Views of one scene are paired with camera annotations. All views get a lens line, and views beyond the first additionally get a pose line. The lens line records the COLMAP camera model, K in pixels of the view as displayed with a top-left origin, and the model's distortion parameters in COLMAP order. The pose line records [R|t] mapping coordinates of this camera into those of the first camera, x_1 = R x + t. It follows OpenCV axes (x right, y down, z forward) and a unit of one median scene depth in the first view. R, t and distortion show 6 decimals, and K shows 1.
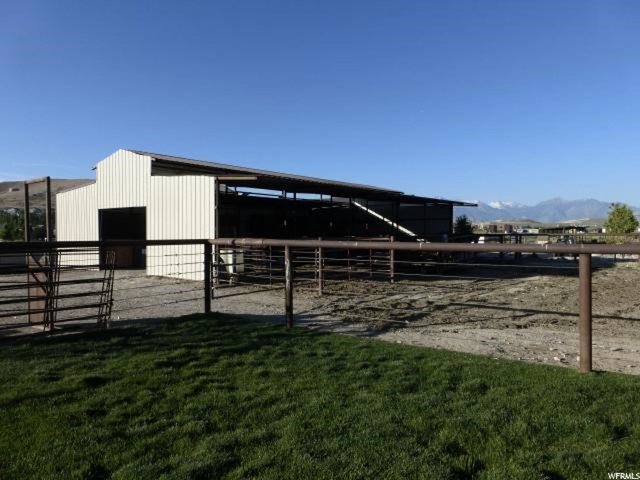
lens RADIAL K [[476.3, 0, 320.0], [0, 476.3, 240.0], [0, 0, 1]] dist [-0.031988, 0.004339]
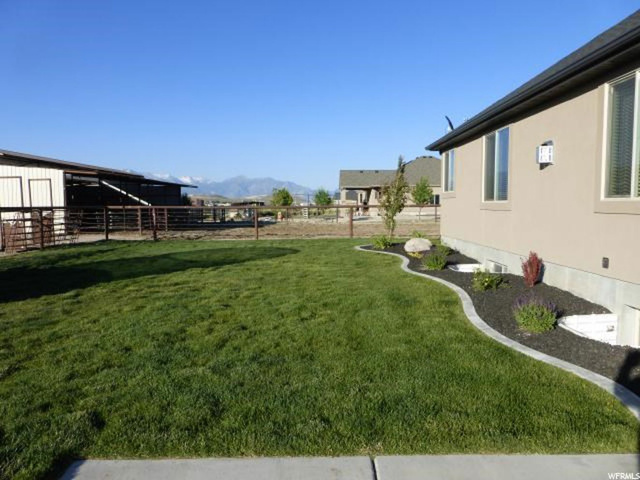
lens RADIAL K [[476.3, 0, 320.0], [0, 476.3, 240.0], [0, 0, 1]] dist [-0.031988, 0.004339]
pose [[0.808664, -0.036636, 0.587129, -0.210955], [0.004924, 0.998445, 0.055520, 0.011230], [-0.588250, -0.042006, 0.807587, -0.393208]]
